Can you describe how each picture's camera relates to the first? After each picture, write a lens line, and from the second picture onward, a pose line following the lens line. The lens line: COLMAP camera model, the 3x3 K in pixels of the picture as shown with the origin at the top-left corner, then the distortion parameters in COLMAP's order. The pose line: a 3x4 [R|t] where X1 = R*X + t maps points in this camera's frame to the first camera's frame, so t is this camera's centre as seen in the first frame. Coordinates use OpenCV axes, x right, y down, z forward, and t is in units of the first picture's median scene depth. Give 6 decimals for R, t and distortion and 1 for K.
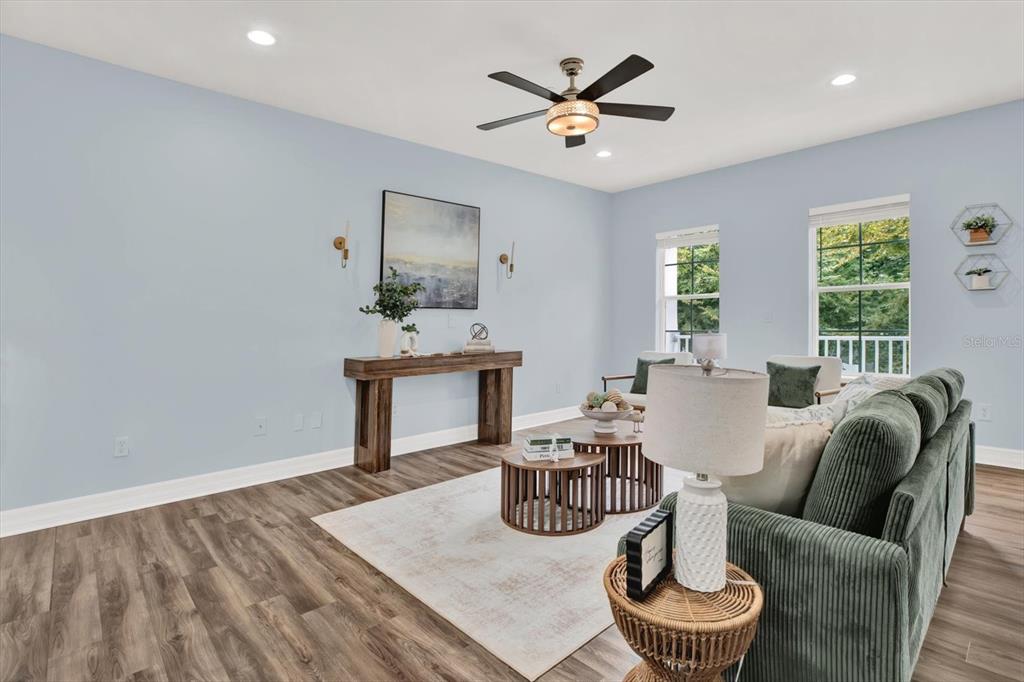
lens RADIAL K [[488.0, 0, 508.7], [0, 488.0, 303.9], [0, 0, 1]] dist [-0.031770, -0.000648]
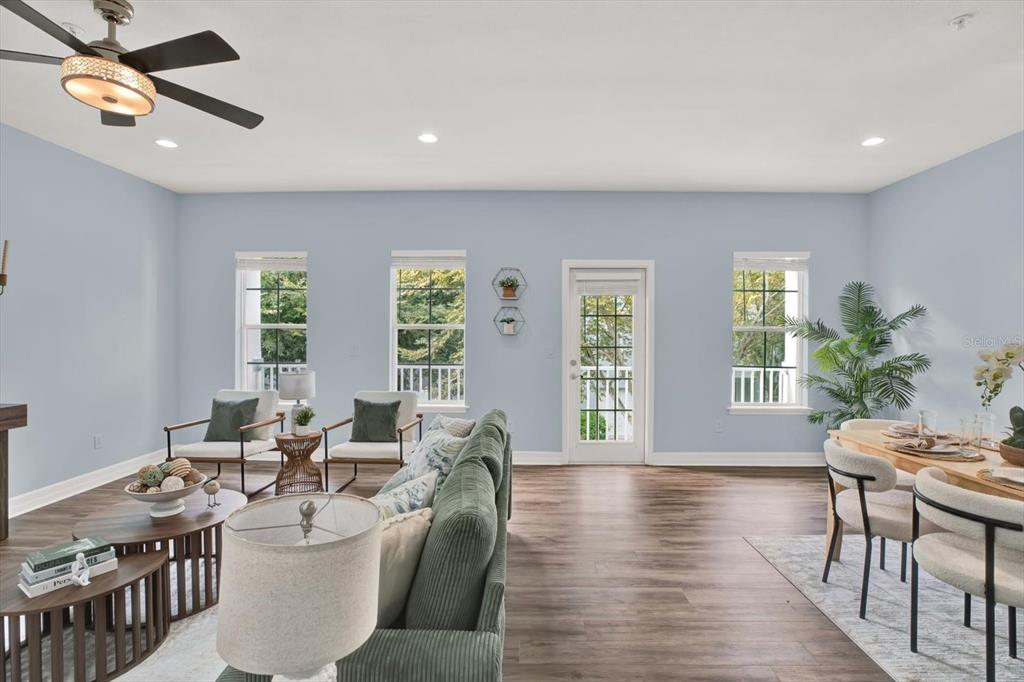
lens RADIAL K [[476.5, 0, 511.5], [0, 476.5, 357.9], [0, 0, 1]] dist [-0.036582, 0.008841]
pose [[0.679928, -0.021741, 0.732956, 0.021515], [-0.039820, 0.996991, 0.066512, -0.047199], [-0.732197, -0.074410, 0.677016, 0.074608]]
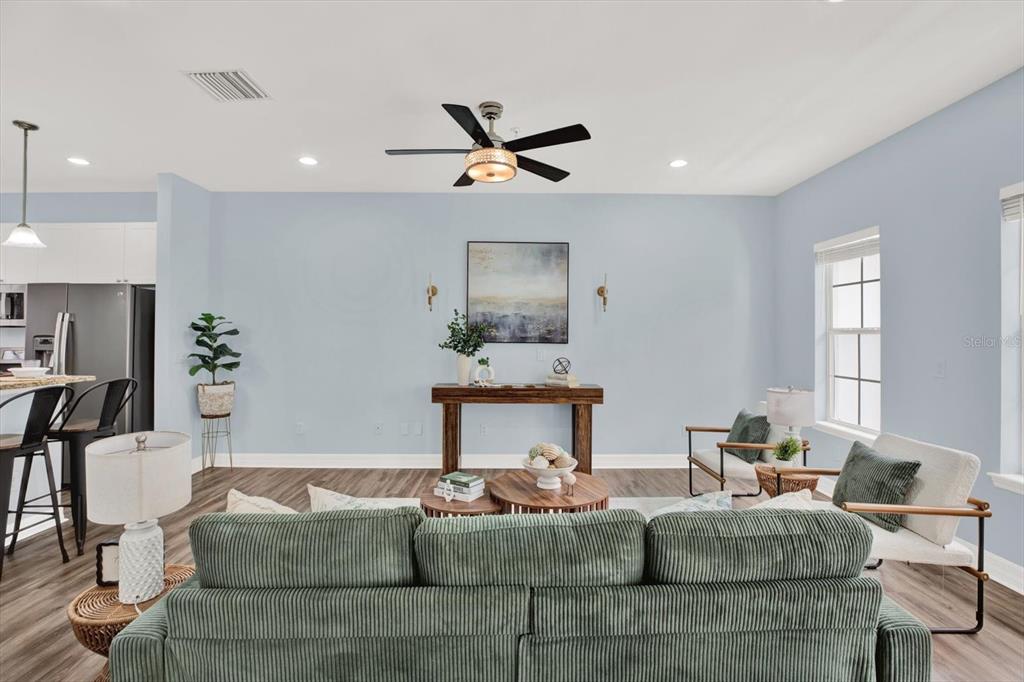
lens RADIAL K [[476.5, 0, 518.2], [0, 476.5, 334.4], [0, 0, 1]] dist [-0.036582, 0.008841]
pose [[0.752124, 0.016469, -0.658816, 0.628187], [0.011913, 0.999185, 0.038578, -0.058273], [0.658914, -0.036864, 0.751314, 0.226190]]
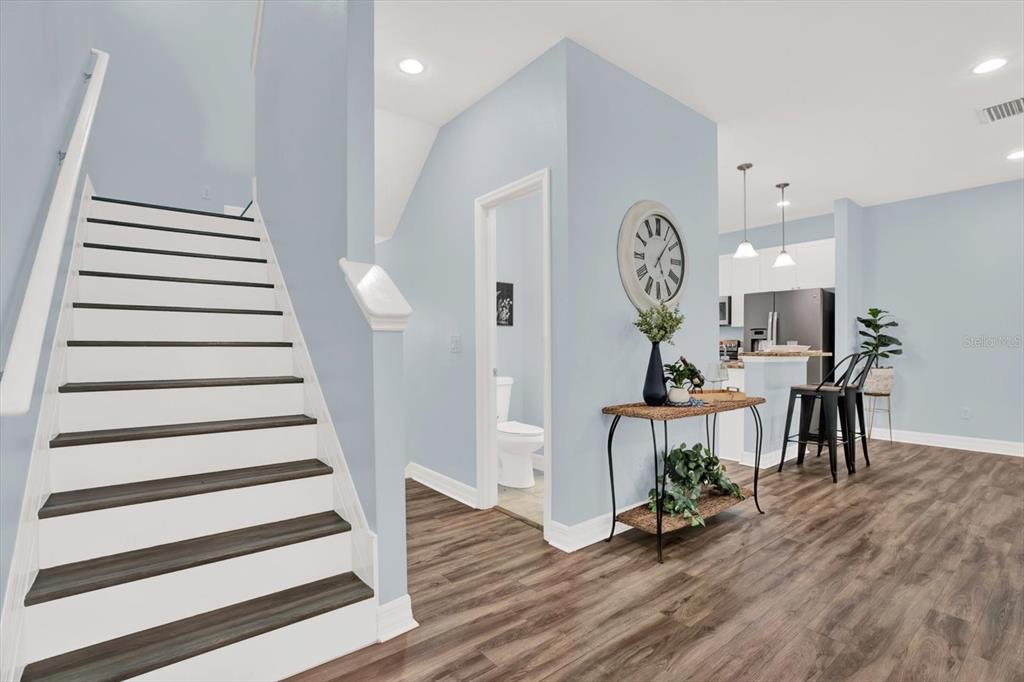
lens RADIAL K [[476.5, 0, 520.5], [0, 476.5, 345.4], [0, 0, 1]] dist [-0.036582, 0.008841]
pose [[-0.063498, 0.019995, -0.997782, 0.737468], [0.038029, 0.999122, 0.017602, -0.027415], [0.997257, -0.036827, -0.064203, -0.393327]]
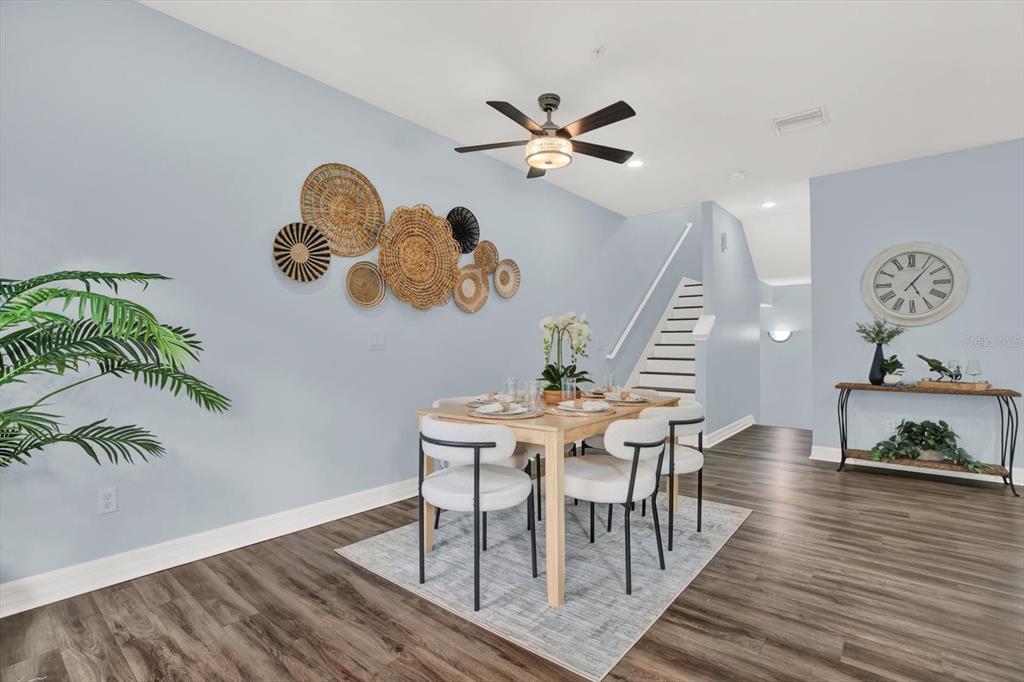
lens RADIAL K [[476.5, 0, 515.8], [0, 476.5, 345.4], [0, 0, 1]] dist [-0.036582, 0.008841]
pose [[-0.989036, 0.013881, -0.147021, 0.986469], [0.019339, 0.999173, -0.035755, 0.012969], [0.146403, -0.038206, -0.988487, 0.687664]]
